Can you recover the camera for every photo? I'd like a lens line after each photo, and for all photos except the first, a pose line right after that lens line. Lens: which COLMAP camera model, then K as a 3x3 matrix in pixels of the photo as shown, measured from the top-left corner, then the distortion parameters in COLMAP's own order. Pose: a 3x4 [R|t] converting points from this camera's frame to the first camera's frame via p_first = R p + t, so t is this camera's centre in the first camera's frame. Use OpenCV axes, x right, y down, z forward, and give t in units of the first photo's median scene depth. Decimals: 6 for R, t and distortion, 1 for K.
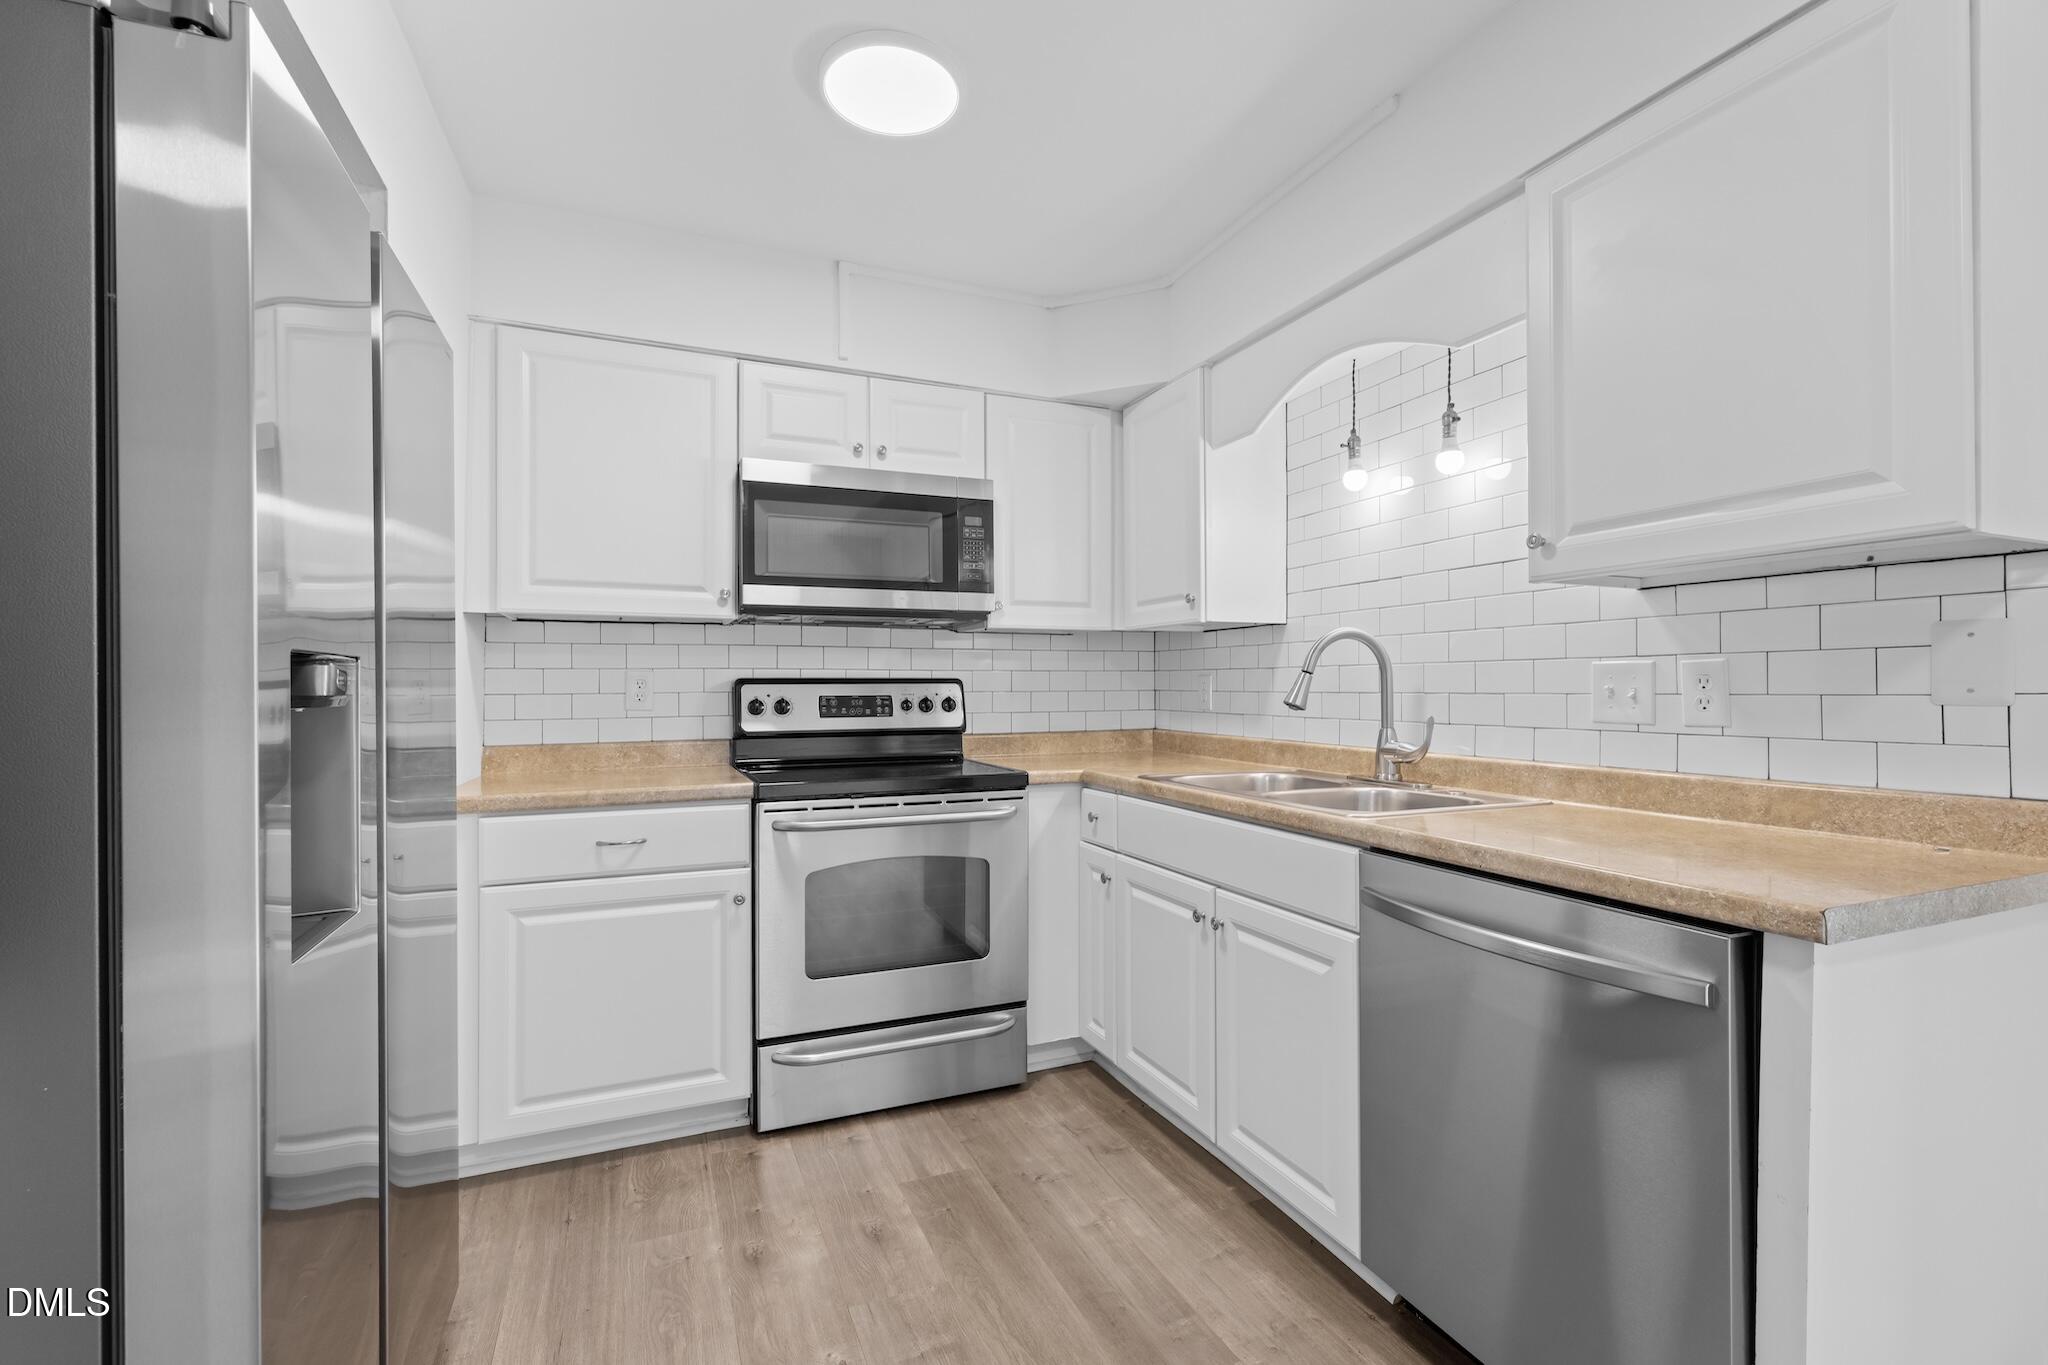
lens RADIAL K [[896.7, 0, 1011.3], [0, 896.7, 679.7], [0, 0, 1]] dist [-0.005249, 0.002816]
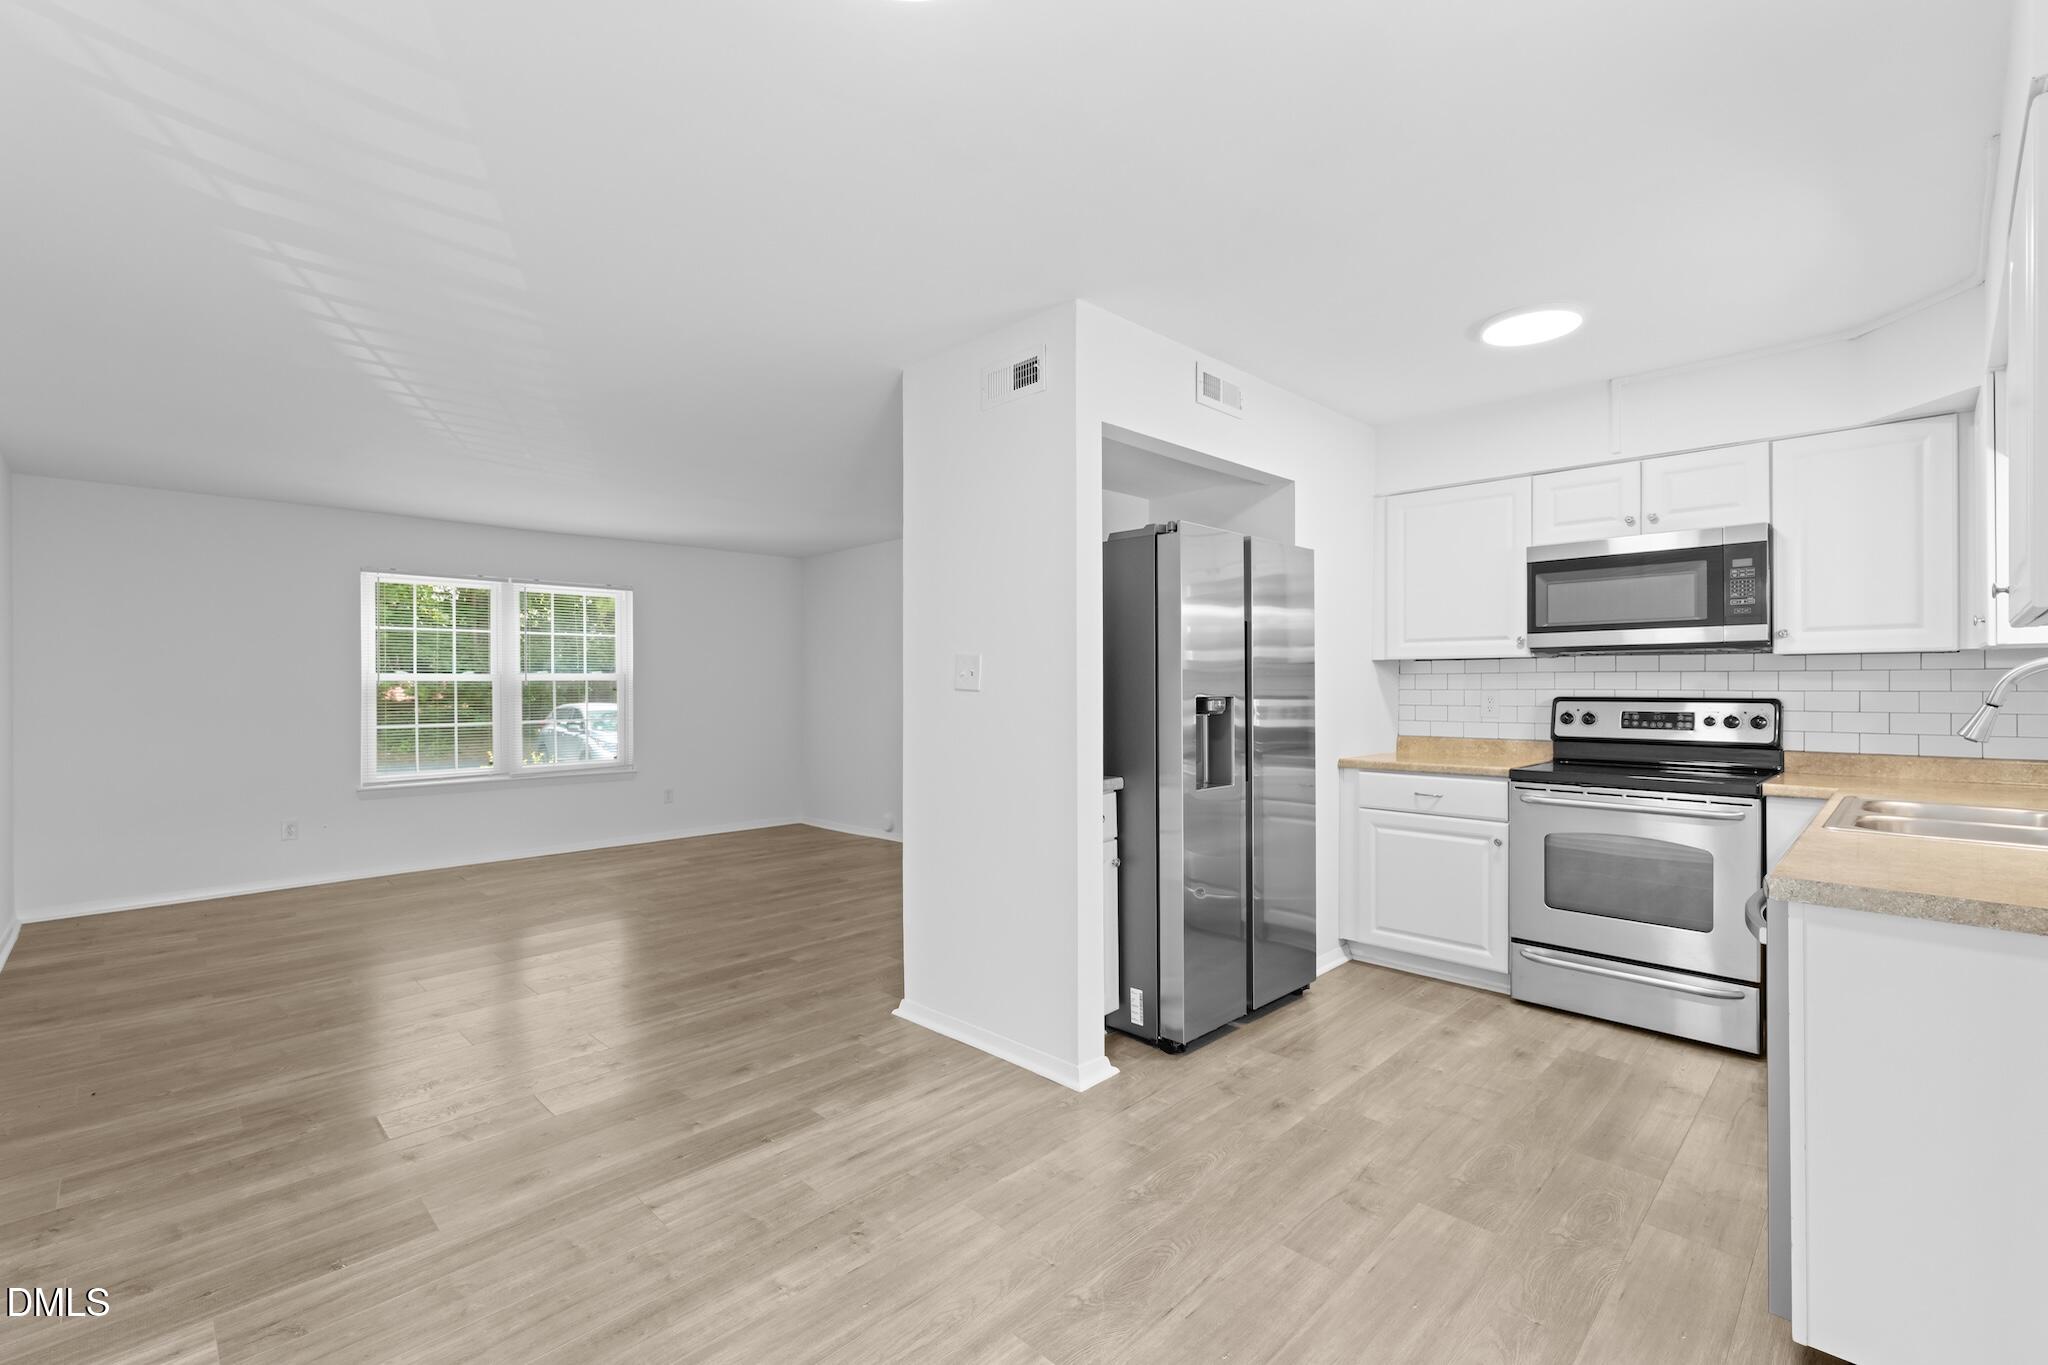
lens RADIAL K [[896.7, 0, 1025.7], [0, 896.7, 684.2], [0, 0, 1]] dist [-0.005249, 0.002816]
pose [[0.375774, 0.001818, -0.926709, 0.732671], [0.005872, 0.999973, 0.004343, -0.035189], [0.926693, -0.007073, 0.375754, -0.300445]]
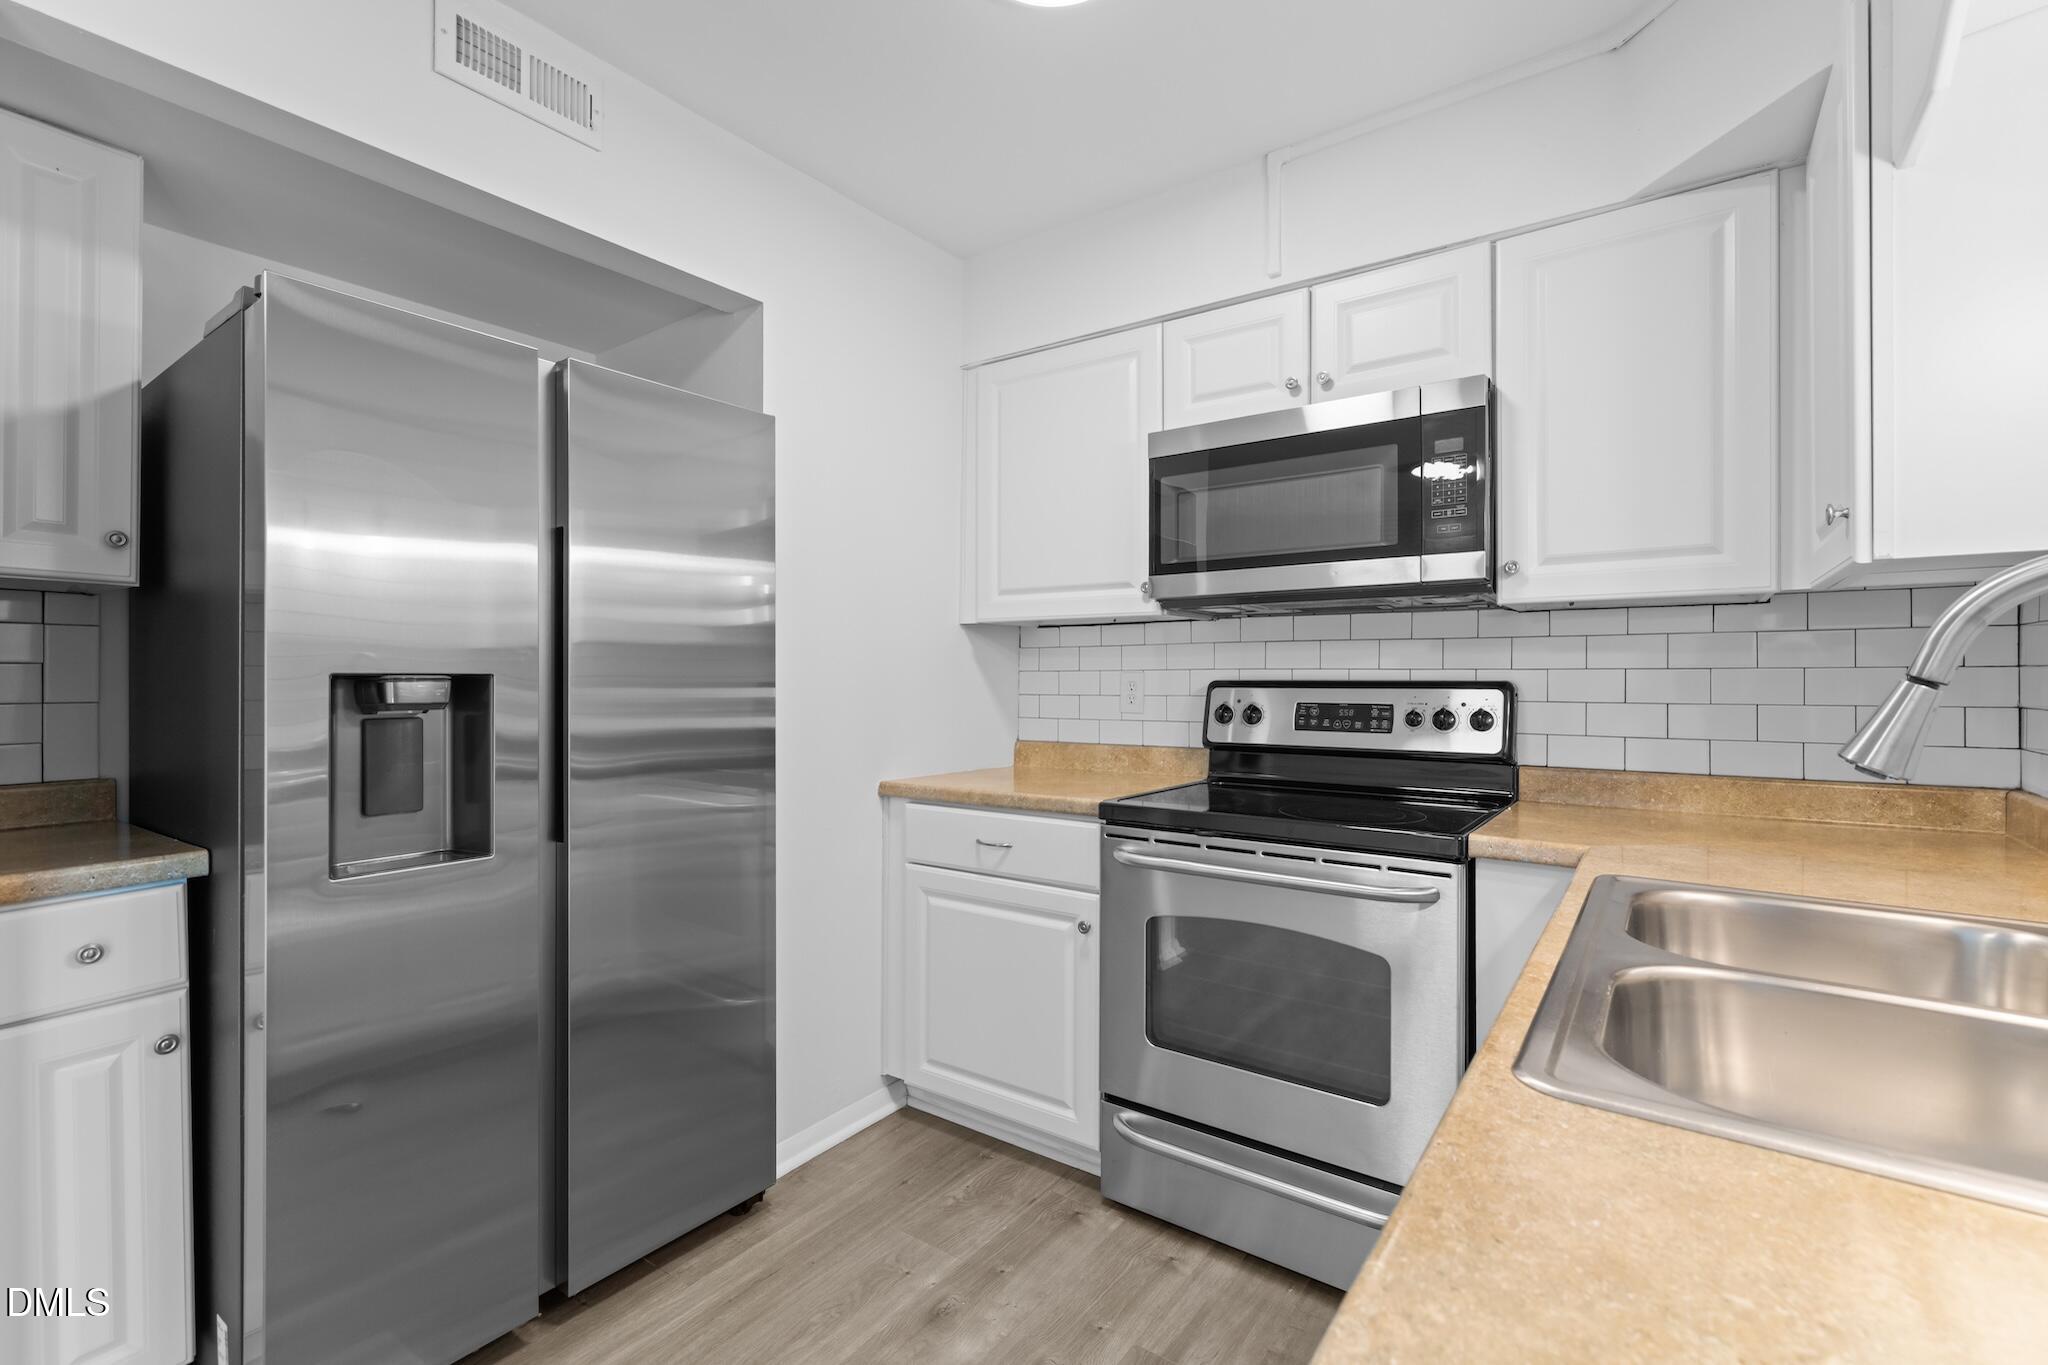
lens RADIAL K [[896.7, 0, 1043.3], [0, 896.7, 677.2], [0, 0, 1]] dist [-0.005249, 0.002816]
pose [[0.528002, 0.002471, -0.849240, 0.394012], [0.002497, 0.999987, 0.004462, -0.010327], [0.849240, -0.004476, 0.527989, 0.433895]]
